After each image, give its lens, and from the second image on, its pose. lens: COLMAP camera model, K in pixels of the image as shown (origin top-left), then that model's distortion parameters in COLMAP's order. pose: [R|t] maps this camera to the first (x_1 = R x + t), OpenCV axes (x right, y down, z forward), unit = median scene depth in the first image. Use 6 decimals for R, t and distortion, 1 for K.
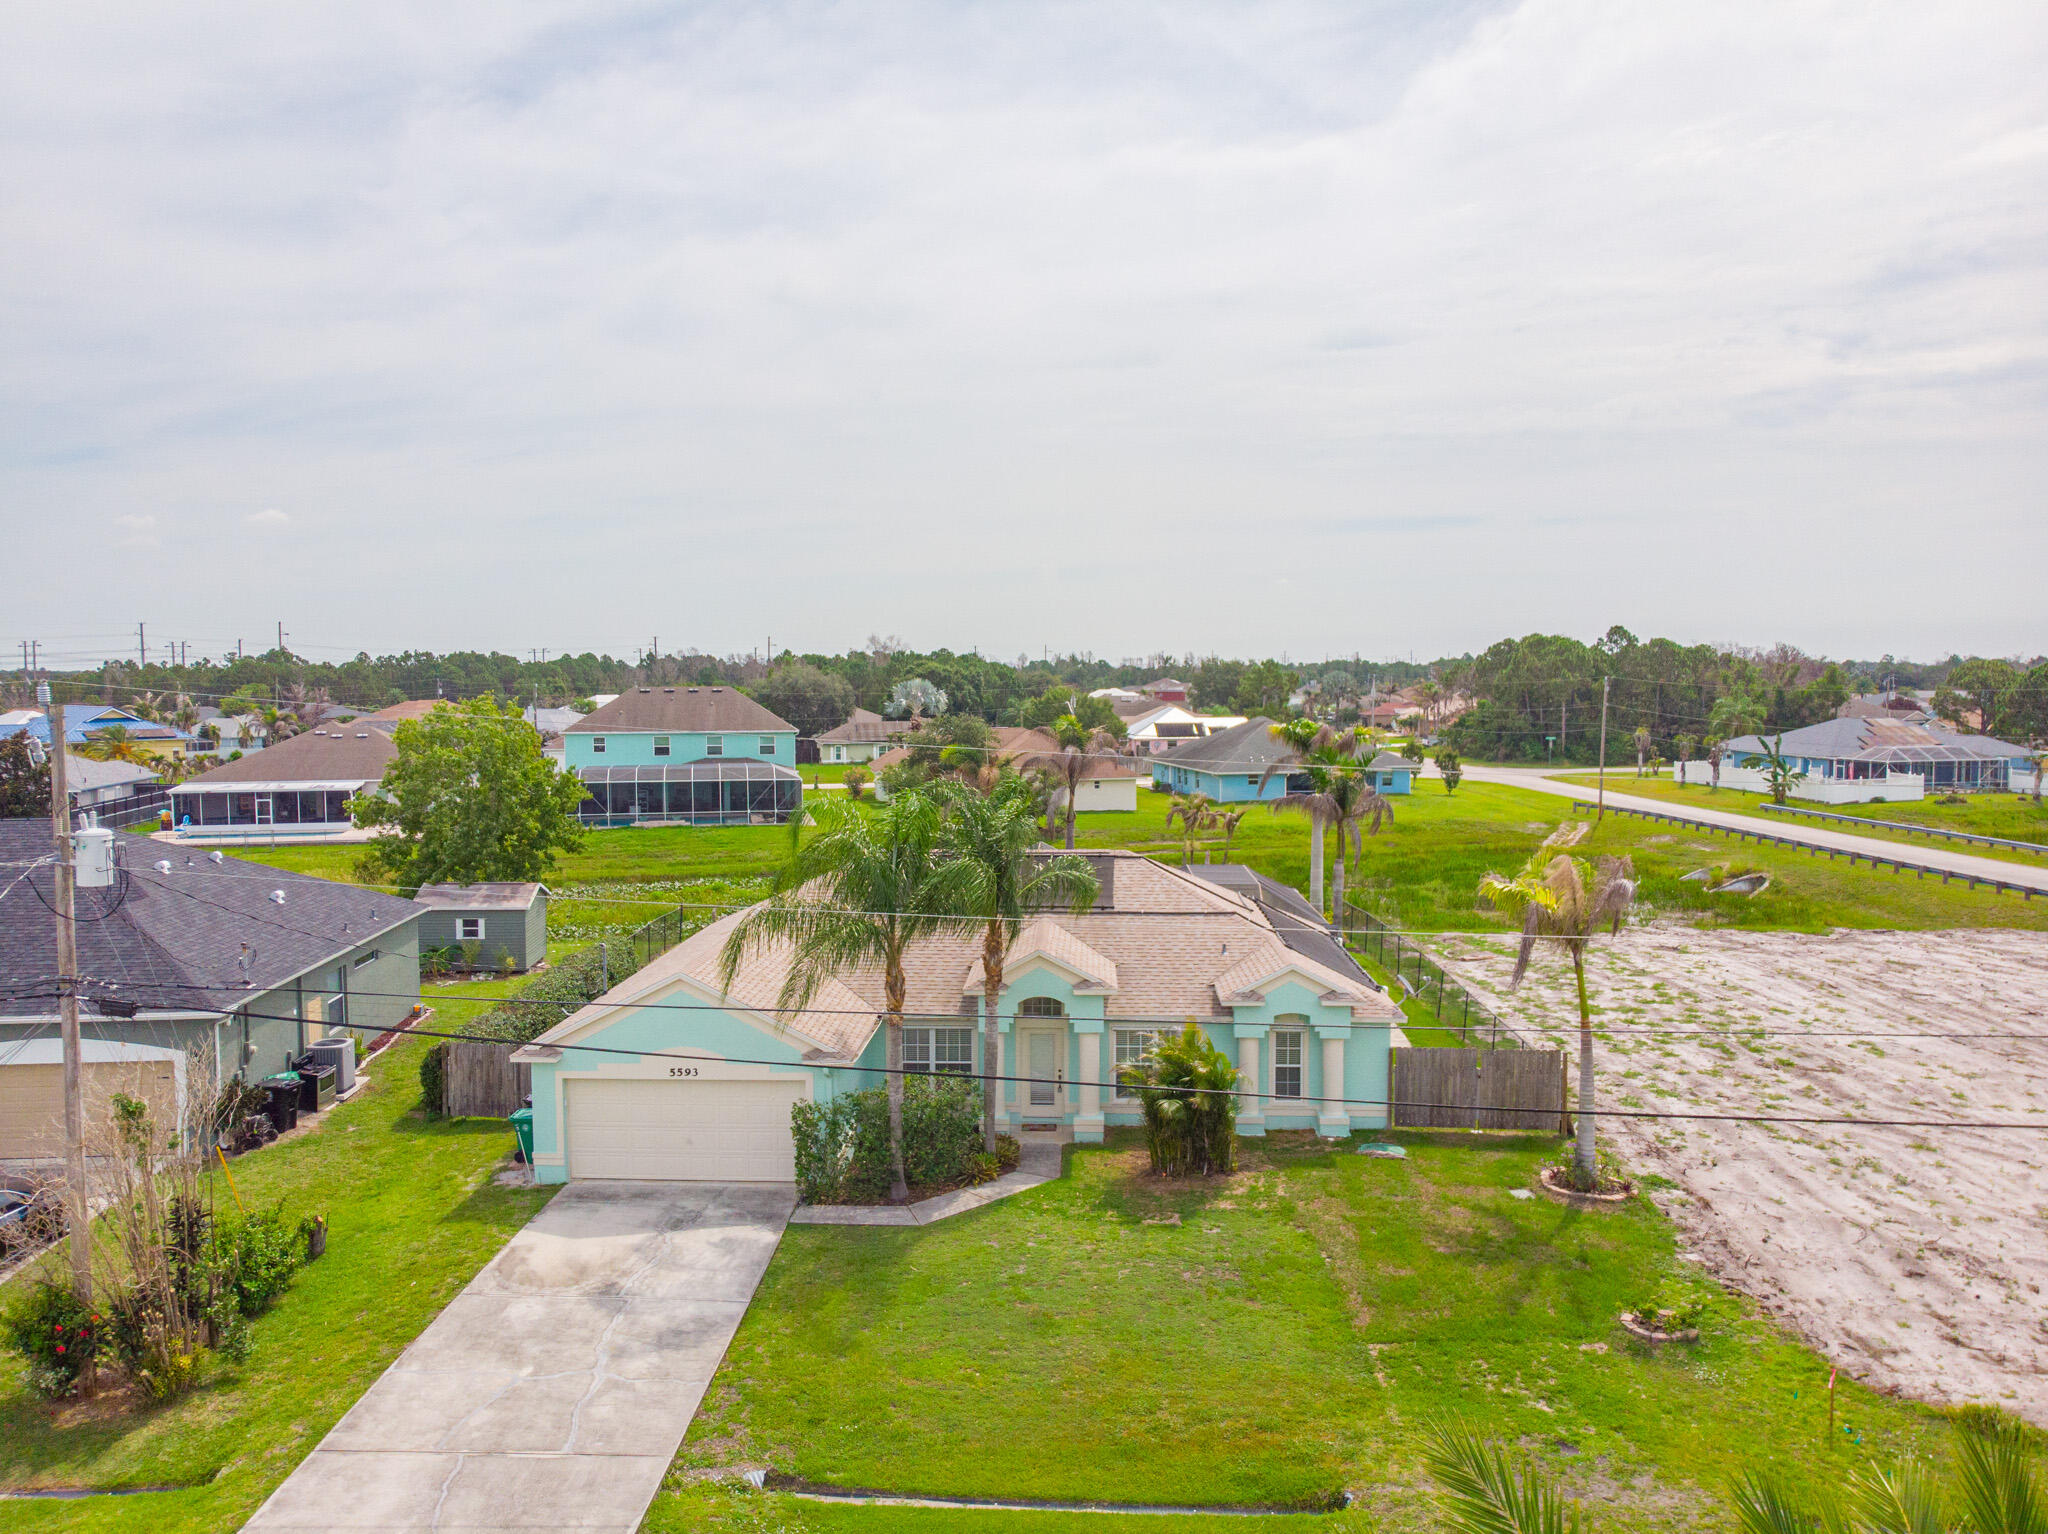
lens RADIAL K [[1504.9, 0, 1006.6], [0, 1504.9, 783.7], [0, 0, 1]] dist [-0.020082, 0.034017]
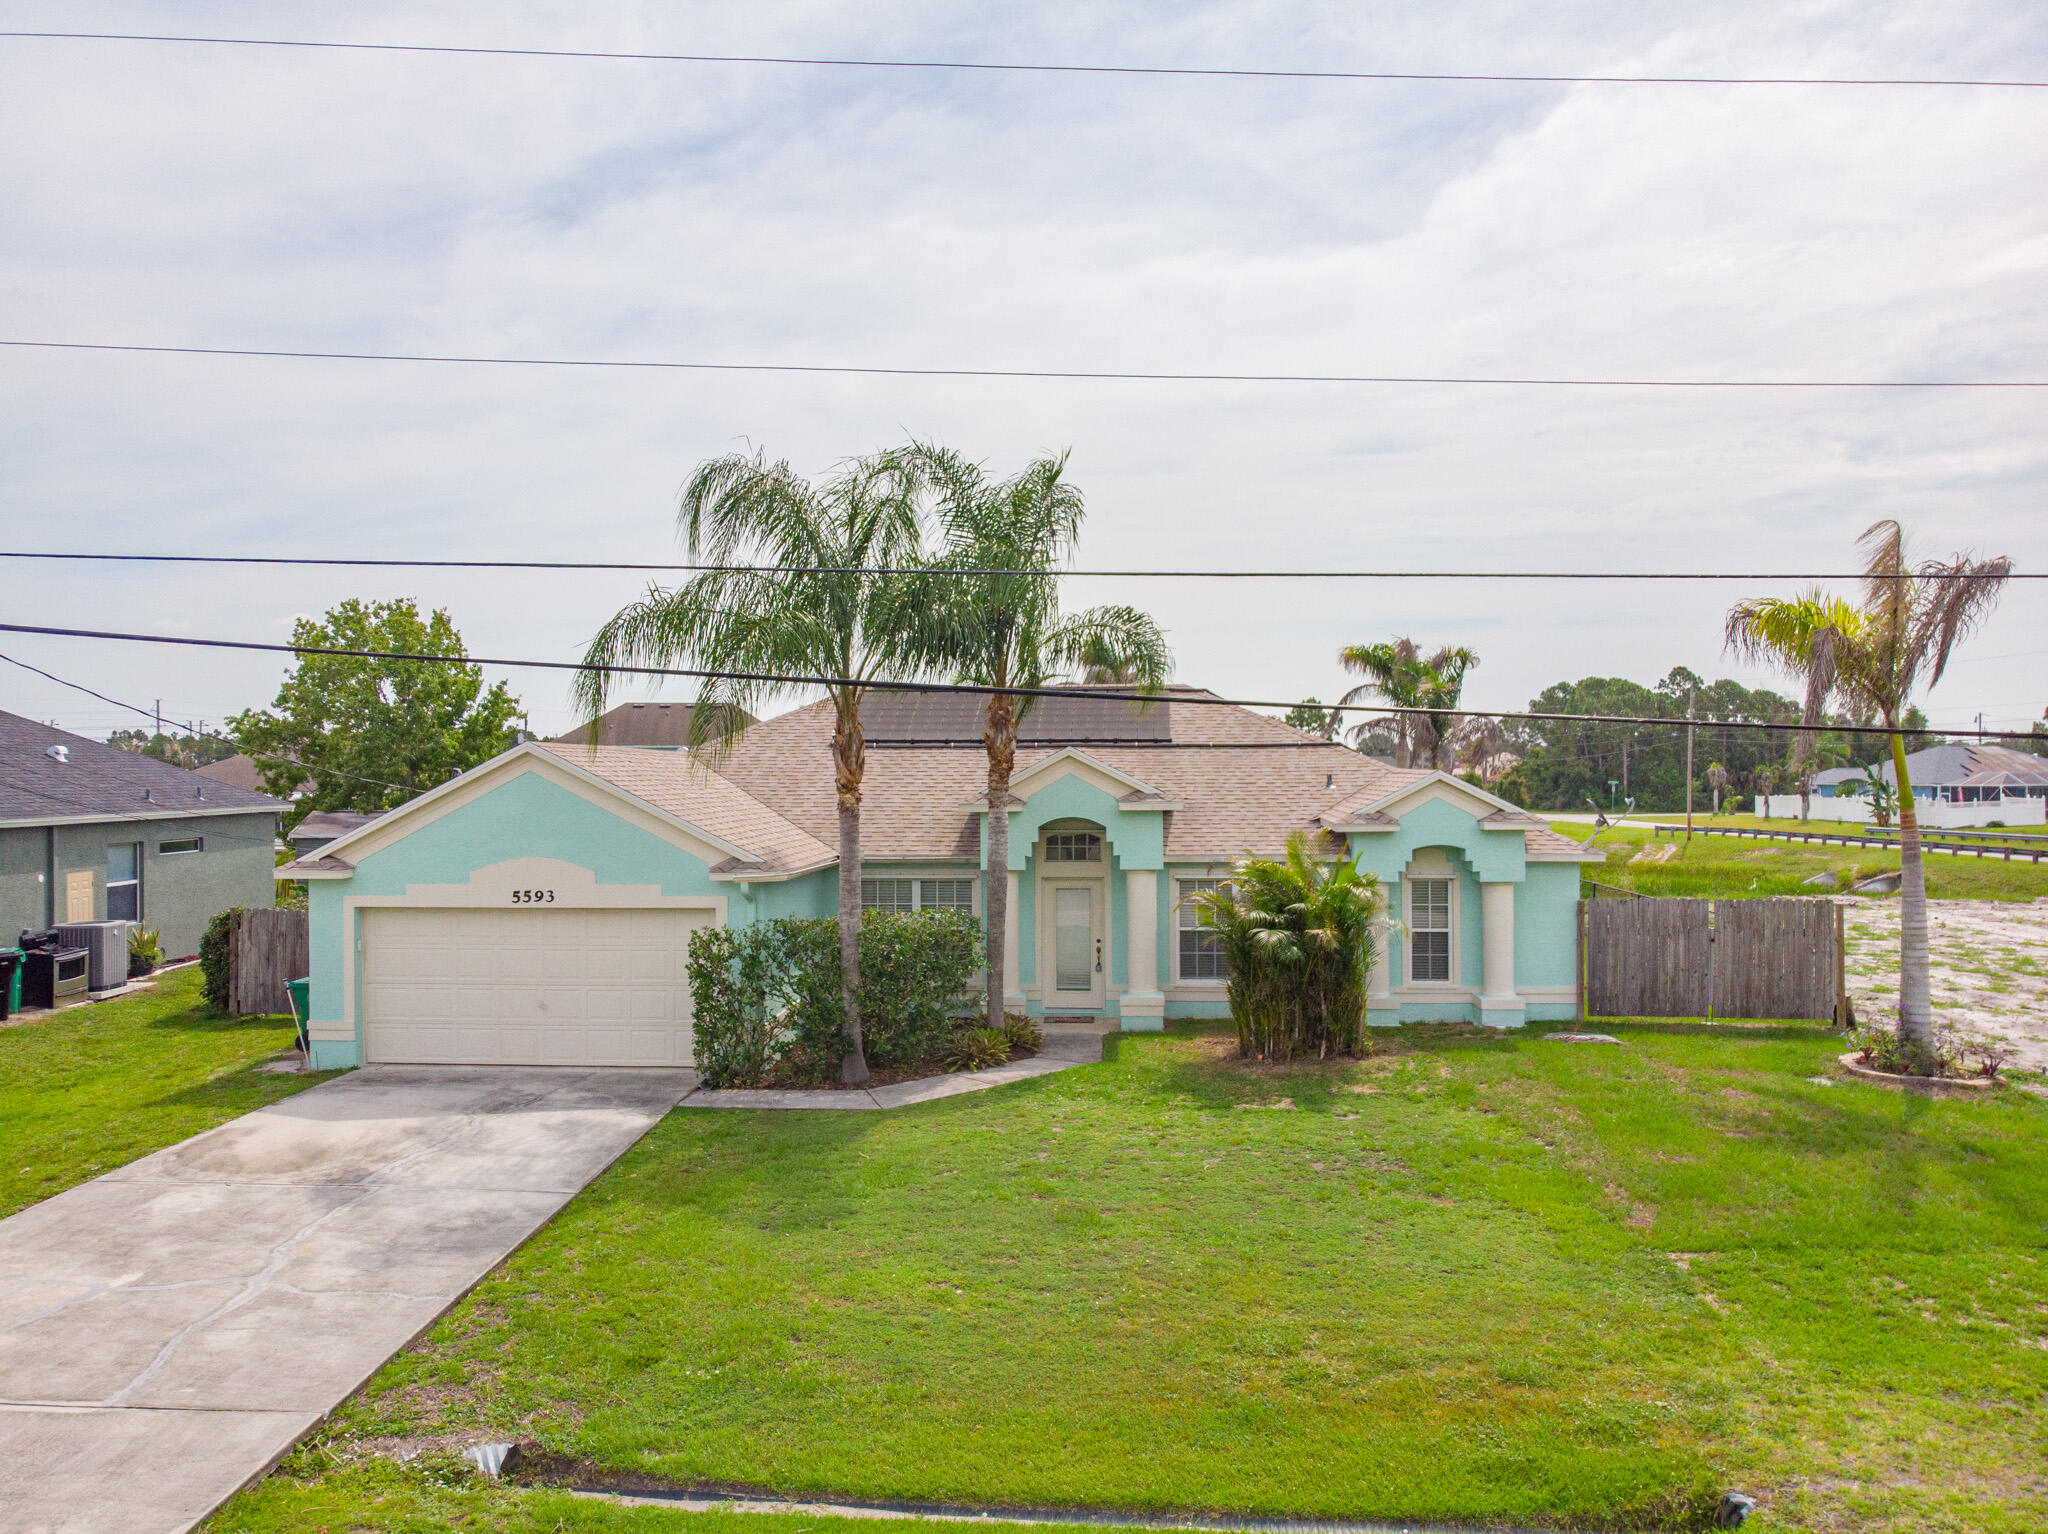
lens RADIAL K [[1504.9, 0, 1009.3], [0, 1504.9, 772.3], [0, 0, 1]] dist [-0.020082, 0.034017]
pose [[0.999871, -0.000368, -0.016070, 0.005838], [-0.000835, 0.997198, -0.074796, 0.190797], [0.016052, 0.074800, 0.997069, 0.344920]]
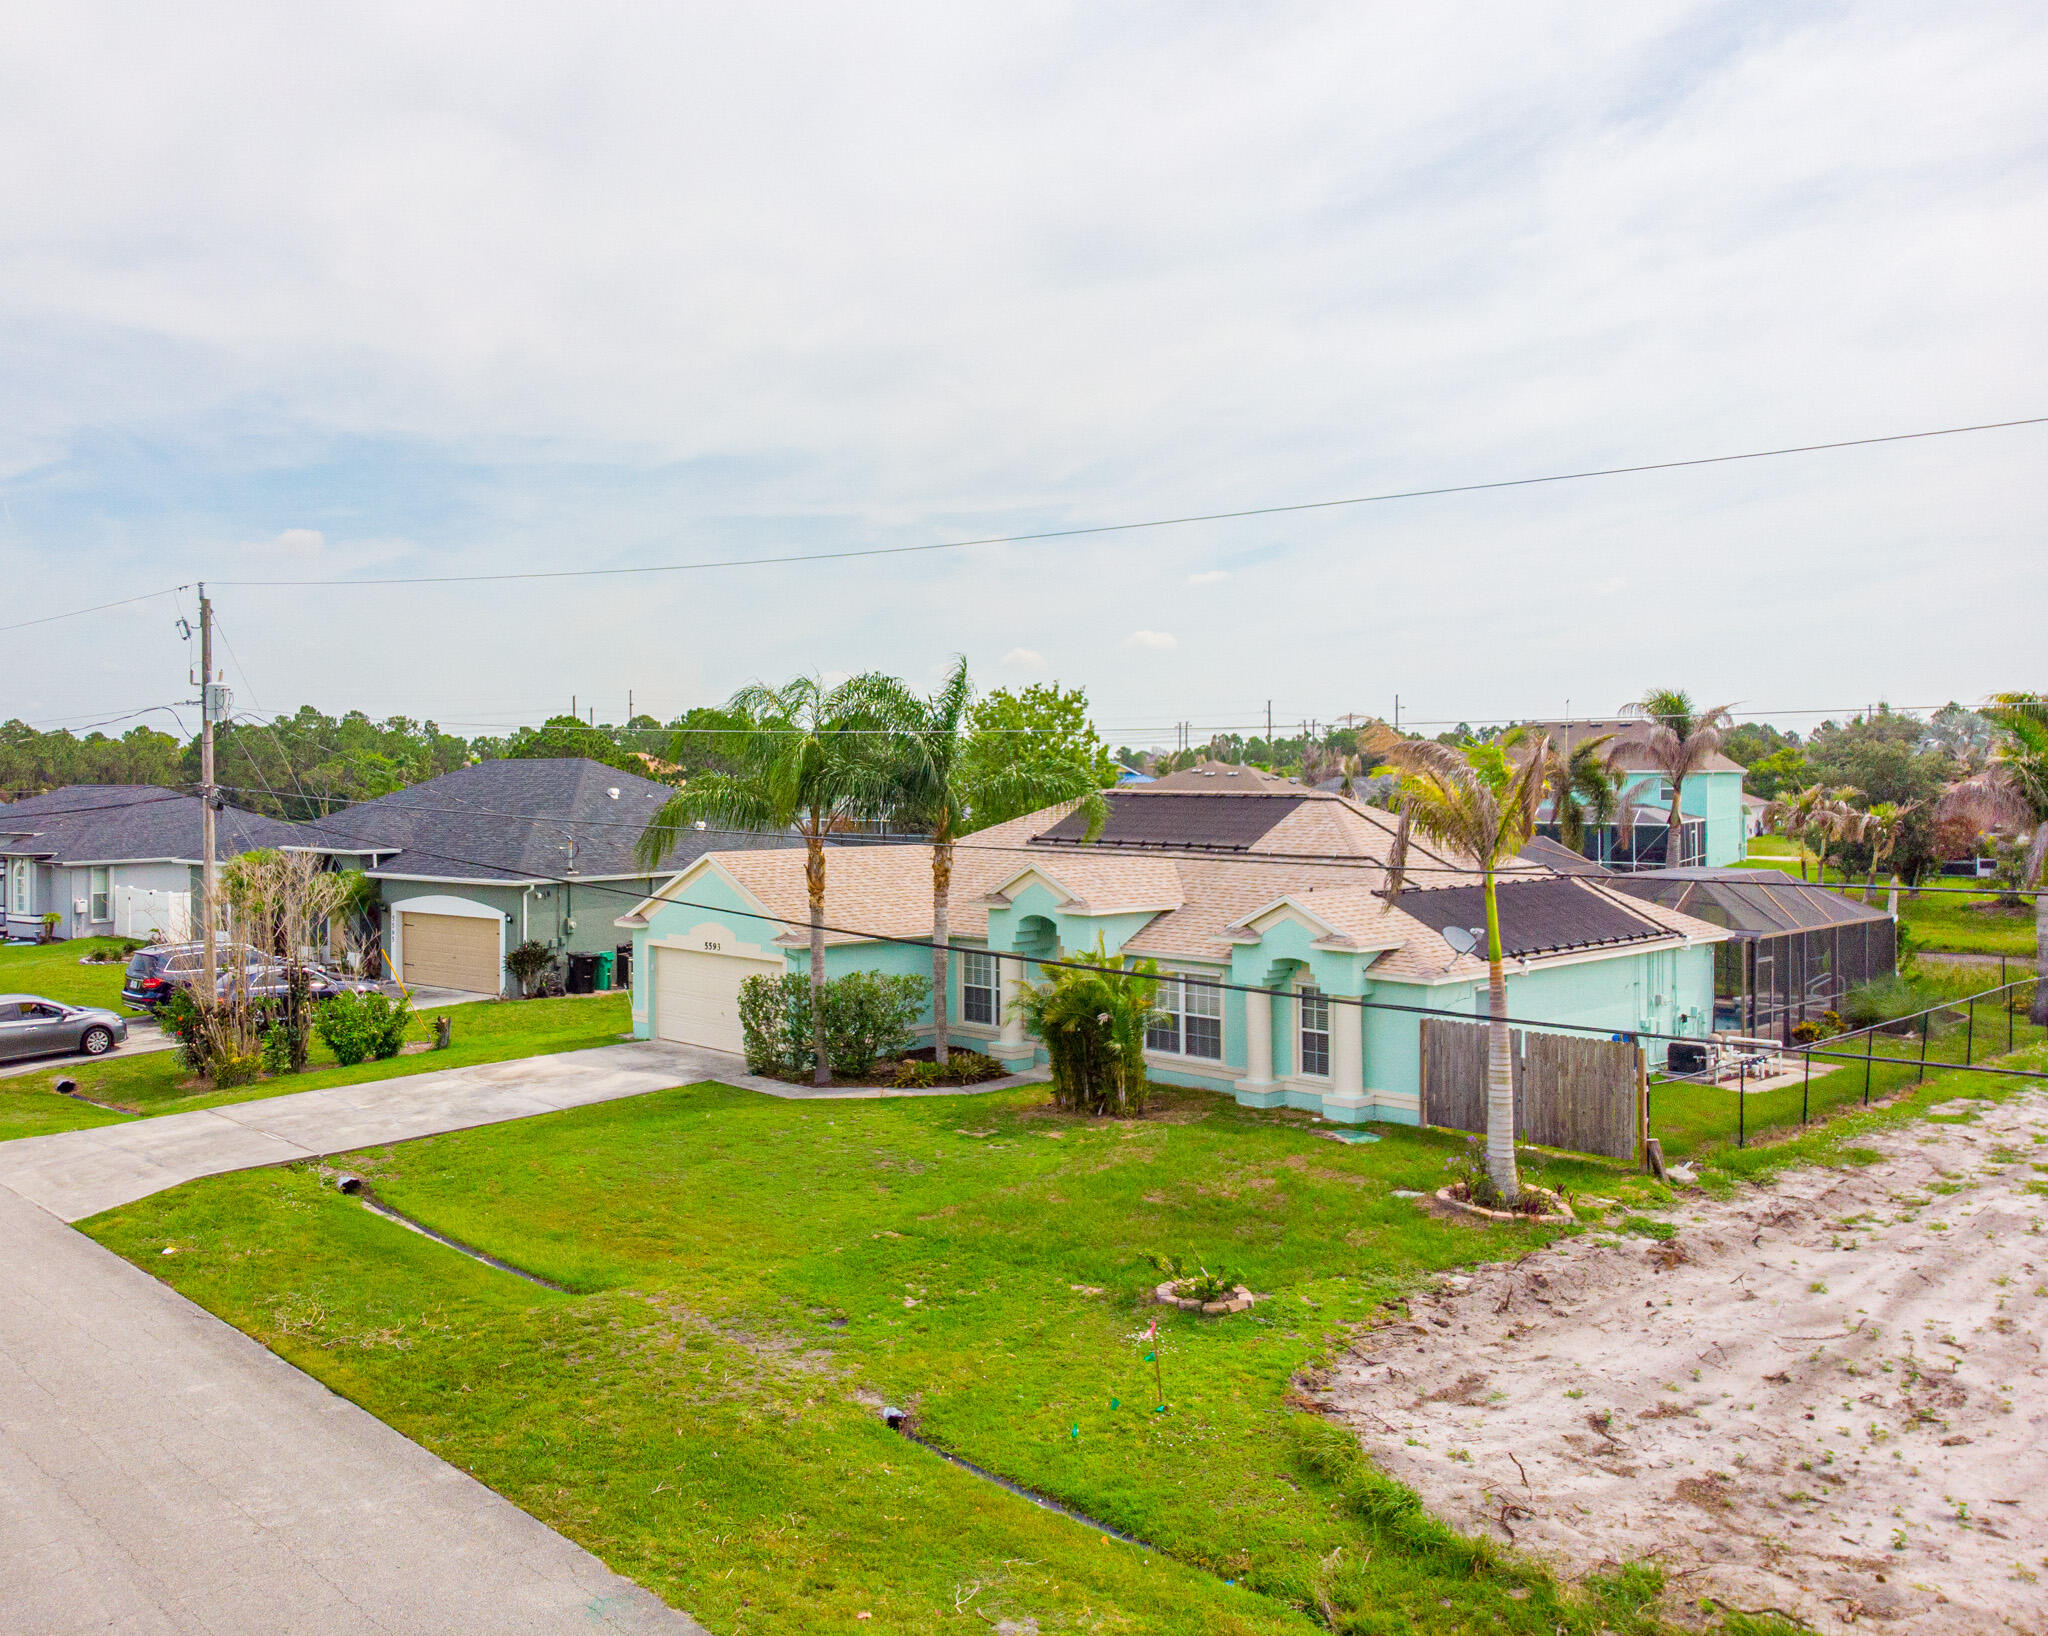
lens RADIAL K [[1719.6, 0, 871.8], [0, 1719.6, 747.2], [0, 0, 1]] dist [-0.006056, 0.006302]
pose [[0.697757, -0.008274, -0.716287, 0.771896], [-0.052089, 0.996700, -0.062255, 0.122163], [0.714438, 0.080749, 0.695023, 0.212687]]
